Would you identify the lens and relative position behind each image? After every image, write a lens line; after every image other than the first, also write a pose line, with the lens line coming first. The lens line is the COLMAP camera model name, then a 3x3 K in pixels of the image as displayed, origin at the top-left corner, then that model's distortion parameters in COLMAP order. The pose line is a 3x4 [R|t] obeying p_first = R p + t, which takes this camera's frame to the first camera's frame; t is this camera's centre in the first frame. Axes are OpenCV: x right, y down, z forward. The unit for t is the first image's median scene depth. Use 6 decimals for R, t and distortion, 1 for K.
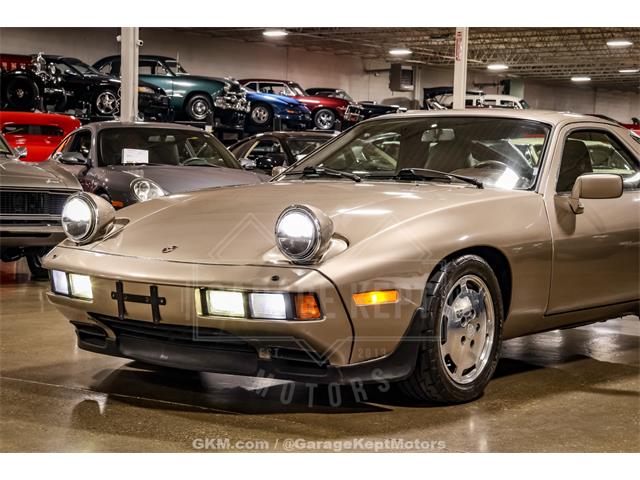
lens RADIAL K [[1336.7, 0, 316.3], [0, 1336.7, 239.6], [0, 0, 1]] dist [0.301547, 0.179060]
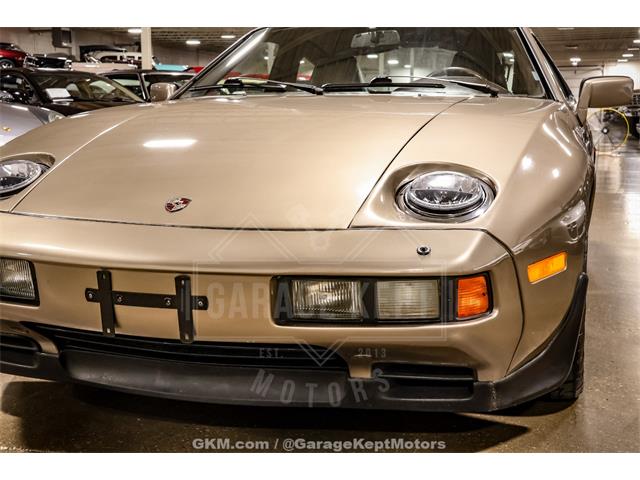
lens RADIAL K [[925.8, 0, 336.9], [0, 925.8, 282.4], [0, 0, 1]] dist [0.038591, 0.120748]
pose [[0.934956, -0.082093, 0.345134, -0.150855], [0.036461, 0.989942, 0.136695, -0.009298], [-0.352884, -0.115220, 0.928546, 0.495842]]
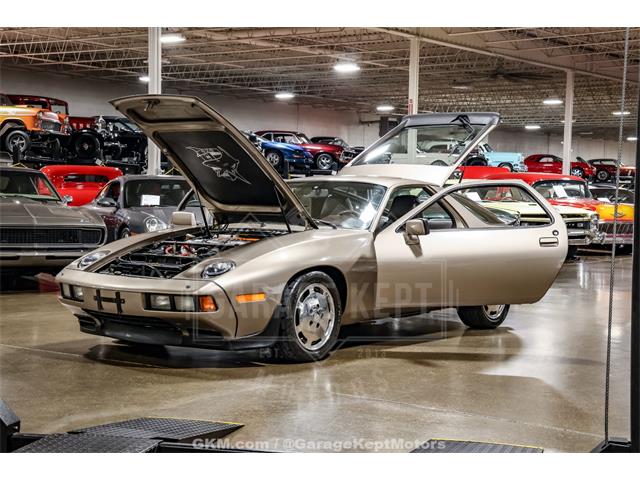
lens RADIAL K [[1090.1, 0, 321.0], [0, 1090.1, 239.6], [0, 0, 1]] dist [0.184947, 0.106710]
pose [[0.999859, -0.008029, -0.014739, 0.118472], [0.007828, 0.999876, -0.013635, -0.007617], [0.014846, 0.013518, 0.999798, -0.277454]]
